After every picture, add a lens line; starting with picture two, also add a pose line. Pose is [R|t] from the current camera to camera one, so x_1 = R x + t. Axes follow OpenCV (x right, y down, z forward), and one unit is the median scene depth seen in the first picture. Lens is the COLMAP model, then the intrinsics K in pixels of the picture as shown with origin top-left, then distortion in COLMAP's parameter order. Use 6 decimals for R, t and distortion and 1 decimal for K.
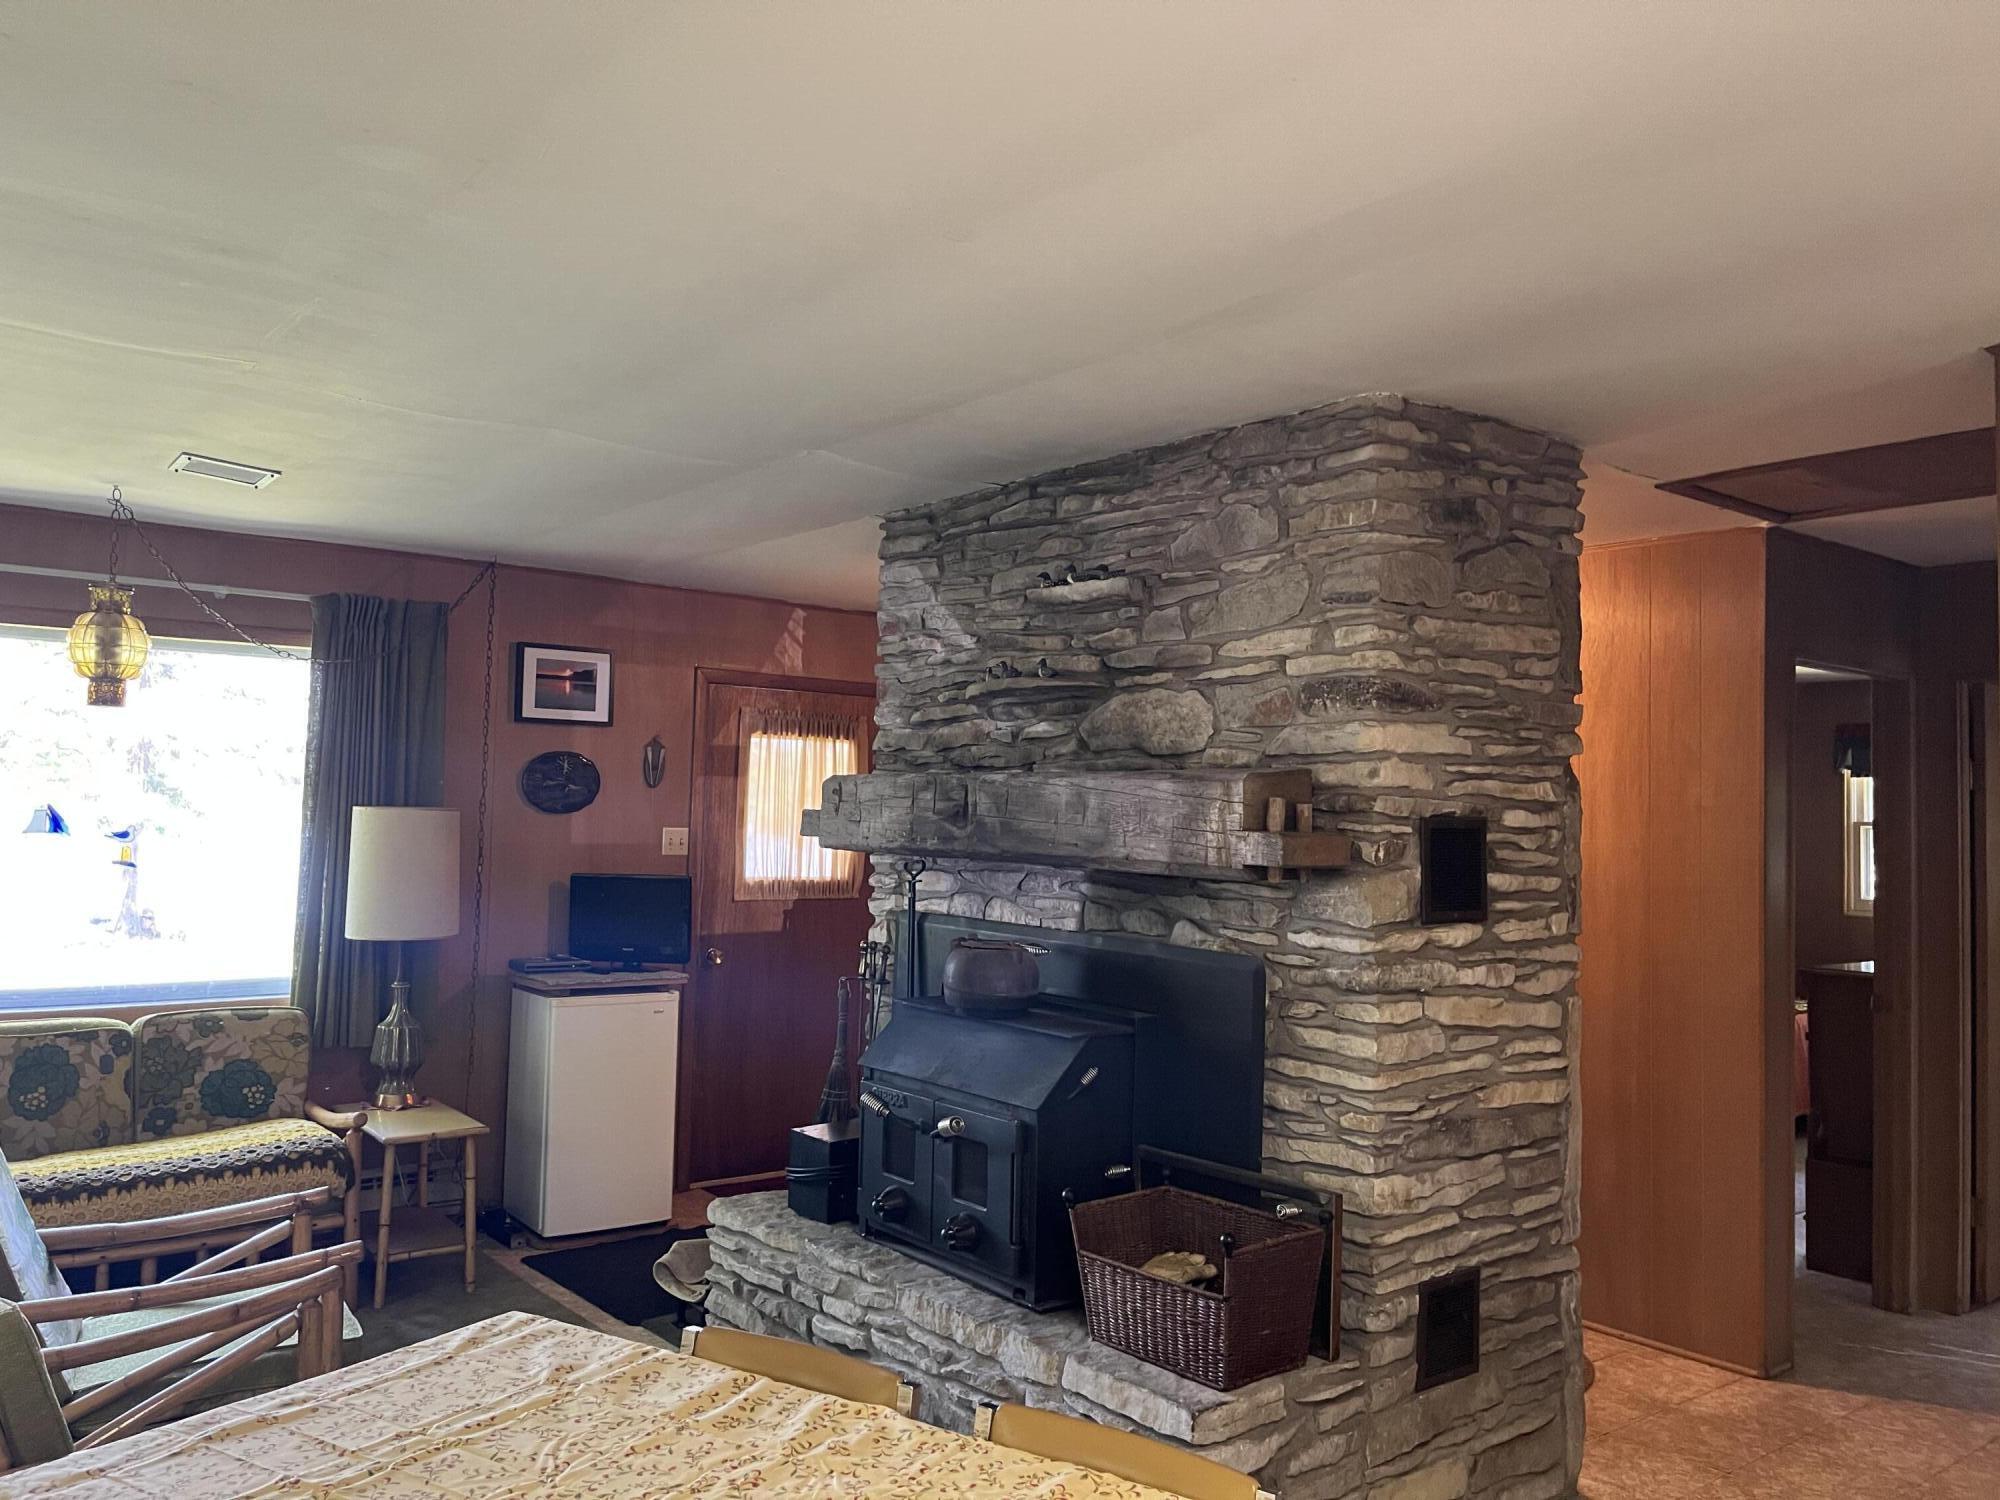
lens RADIAL K [[1505.0, 0, 994.9], [0, 1505.0, 743.3], [0, 0, 1]] dist [0.041701, -0.052914]
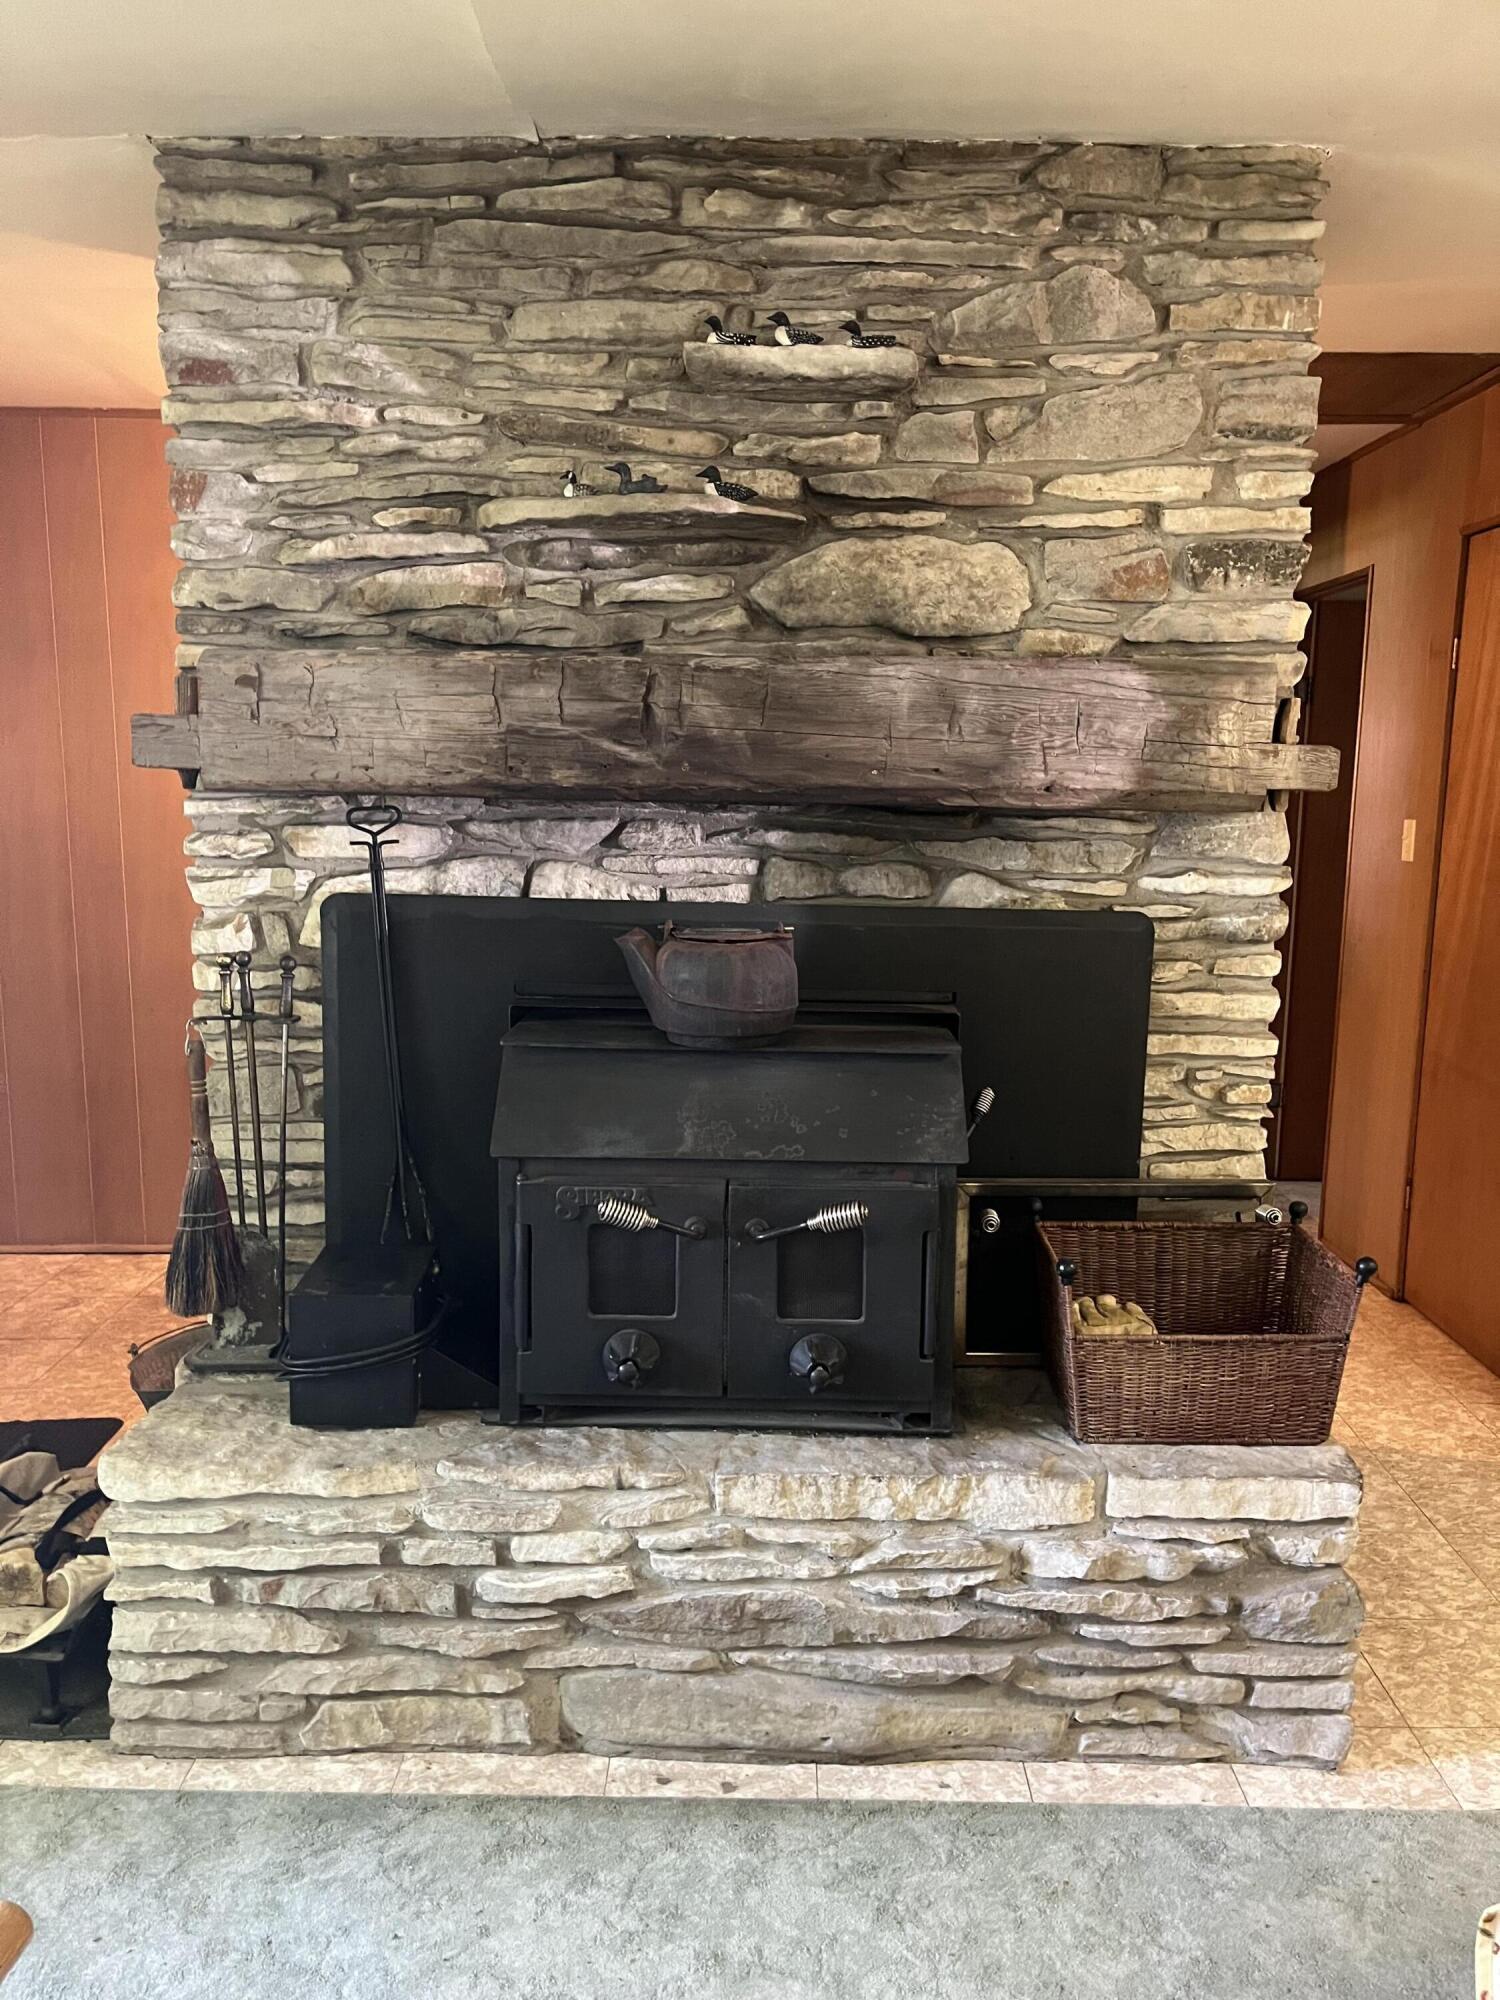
lens RADIAL K [[1505.0, 0, 743.2], [0, 1505.0, 1019.0], [0, 0, 1]] dist [0.041701, -0.052914]
pose [[0.635210, -0.144003, 0.758796, -0.496245], [-0.032809, 0.976546, 0.212793, 0.034419], [-0.771642, -0.160063, 0.615588, 0.612911]]
